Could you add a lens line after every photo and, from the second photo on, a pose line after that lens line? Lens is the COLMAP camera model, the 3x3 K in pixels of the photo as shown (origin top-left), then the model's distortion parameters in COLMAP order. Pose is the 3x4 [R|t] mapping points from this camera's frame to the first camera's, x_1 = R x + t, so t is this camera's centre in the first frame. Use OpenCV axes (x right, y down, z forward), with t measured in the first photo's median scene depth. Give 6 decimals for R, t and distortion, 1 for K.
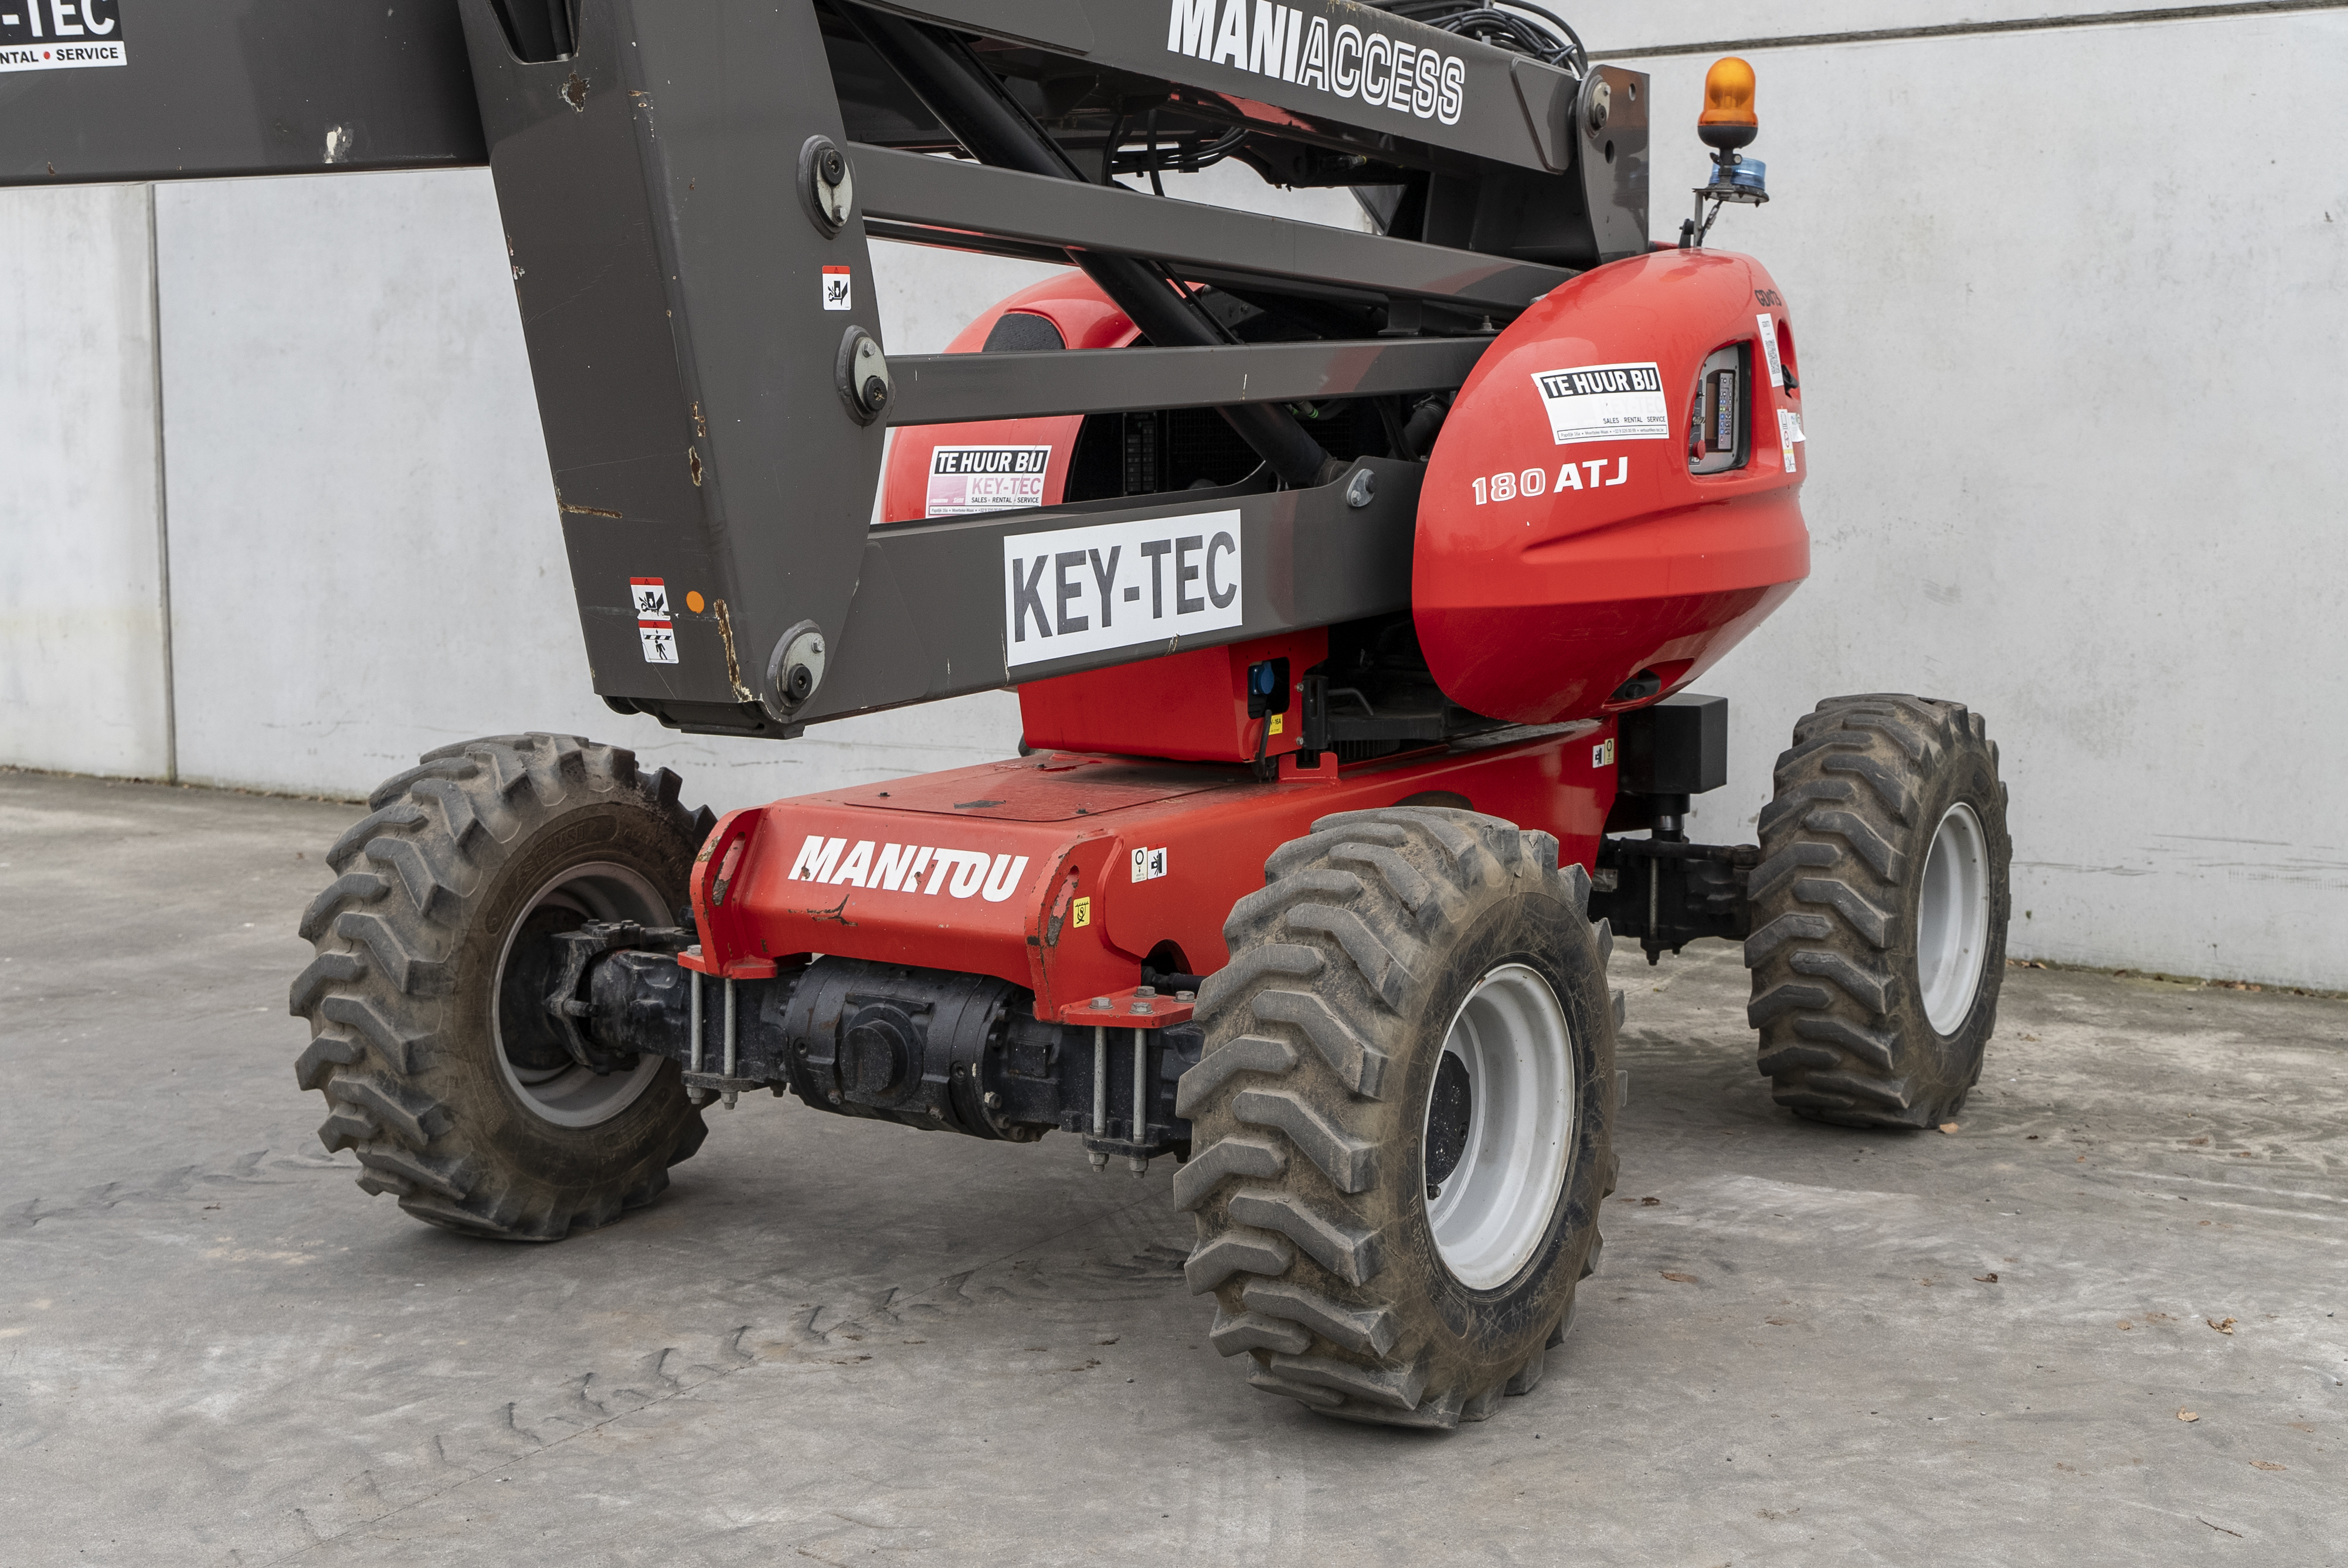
lens RADIAL K [[2958.4, 0, 1174.0], [0, 2958.4, 784.0], [0, 0, 1]] dist [-0.007375, -0.009547]
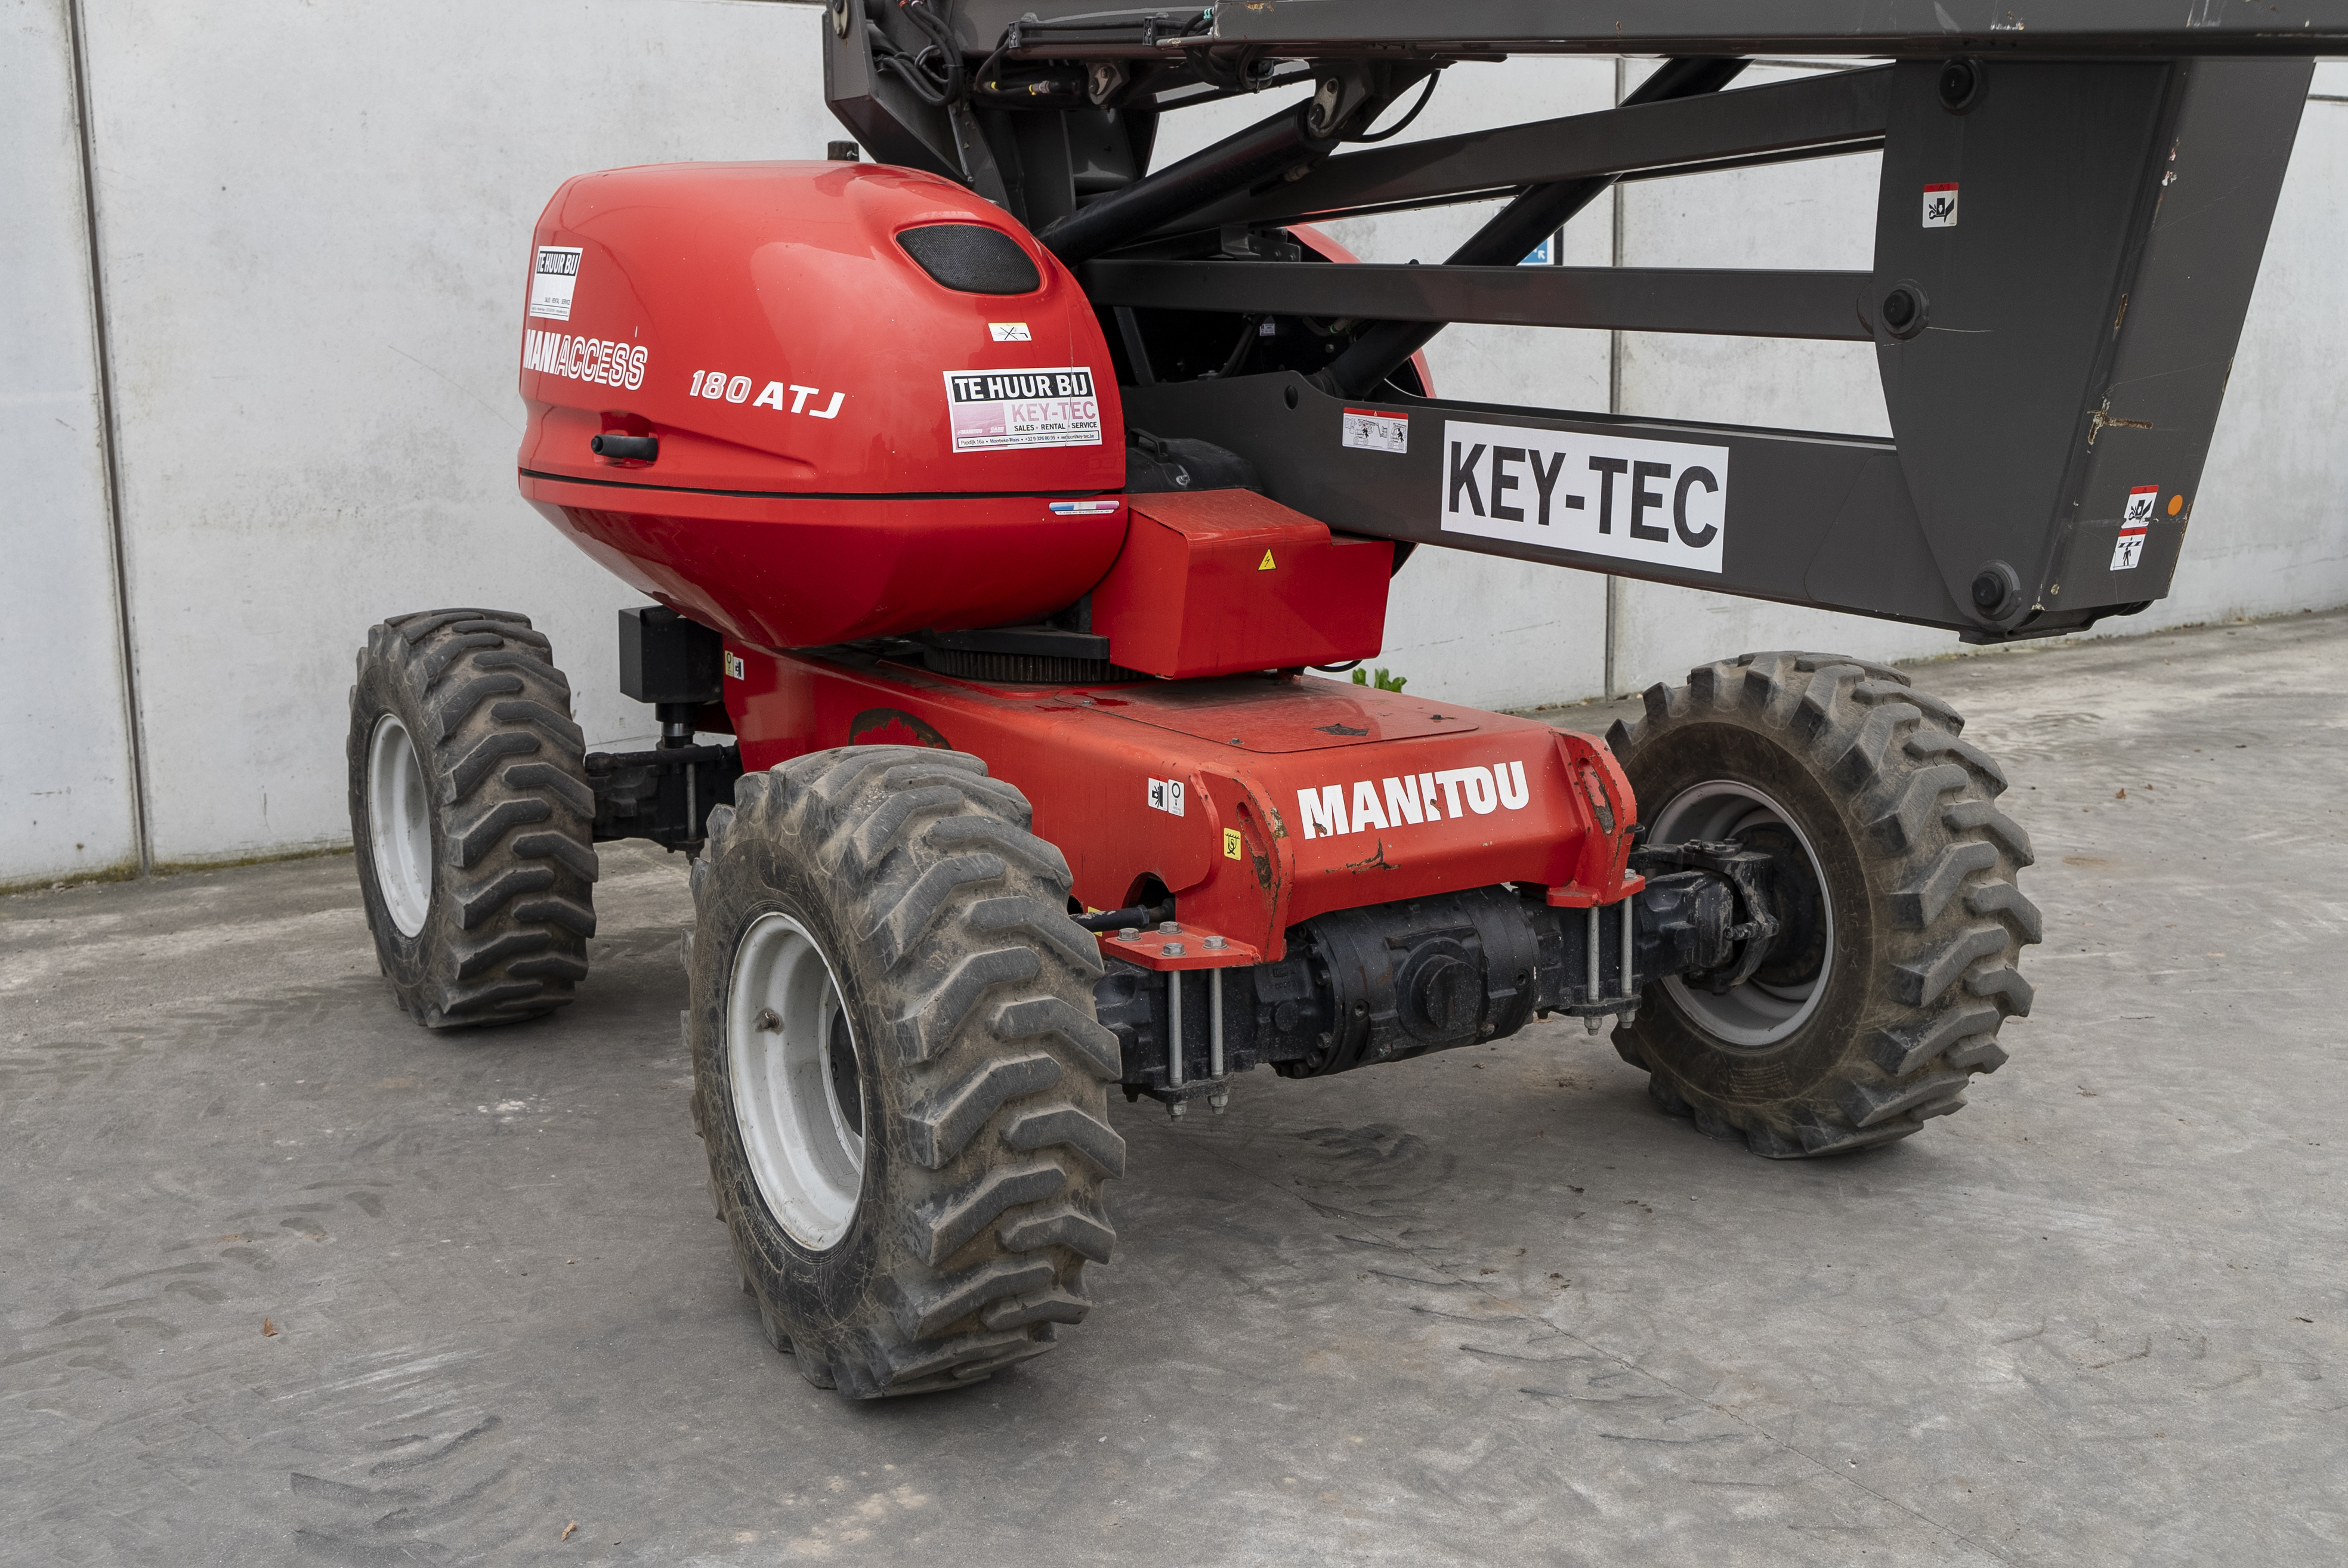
lens RADIAL K [[2403.0, 0, 1132.1], [0, 2403.0, 742.4], [0, 0, 1]] dist [-0.002915, 0.000948]
pose [[0.435891, -0.157262, 0.886153, -0.795507], [0.121505, 0.985884, 0.115194, -0.088660], [-0.891760, 0.057460, 0.448846, 0.694085]]
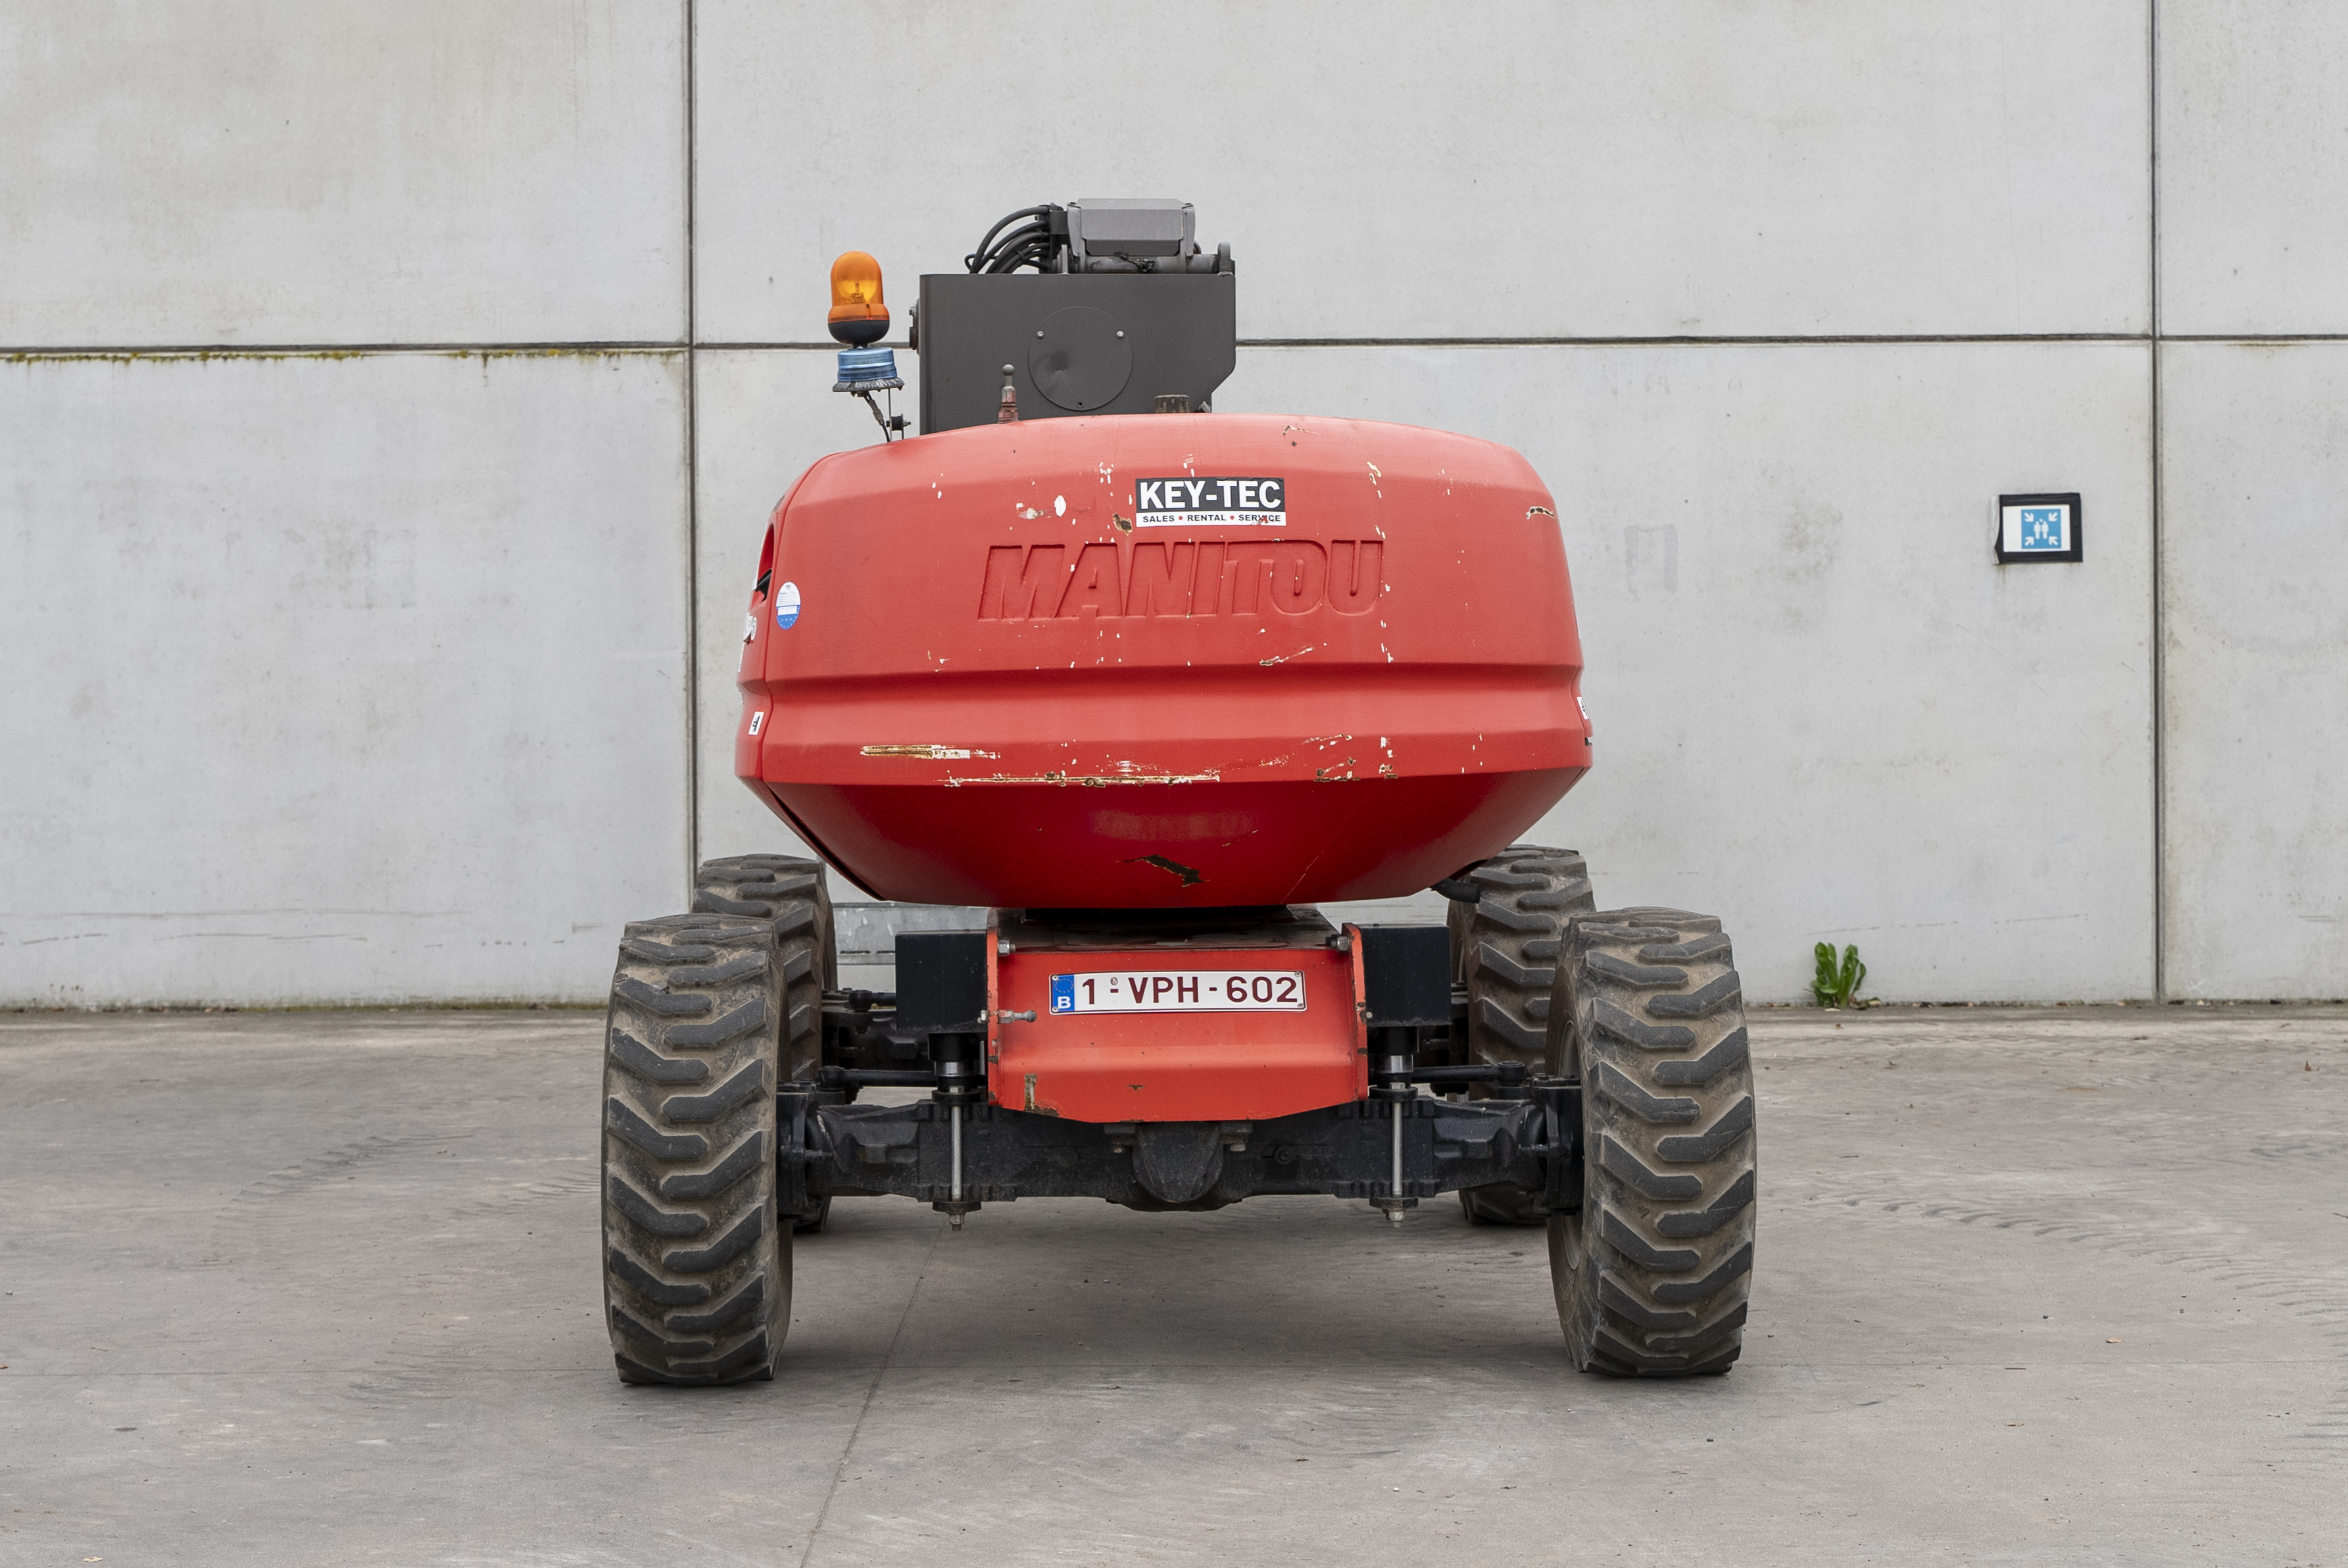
lens RADIAL K [[4346.1, 0, 1177.8], [0, 4346.1, 700.3], [0, 0, 1]] dist [0.002679, -0.061294]
pose [[0.848105, -0.010847, 0.529717, -1.260428], [0.068543, 0.993635, -0.089395, 0.151782], [-0.525376, 0.112124, 0.843450, -1.117792]]
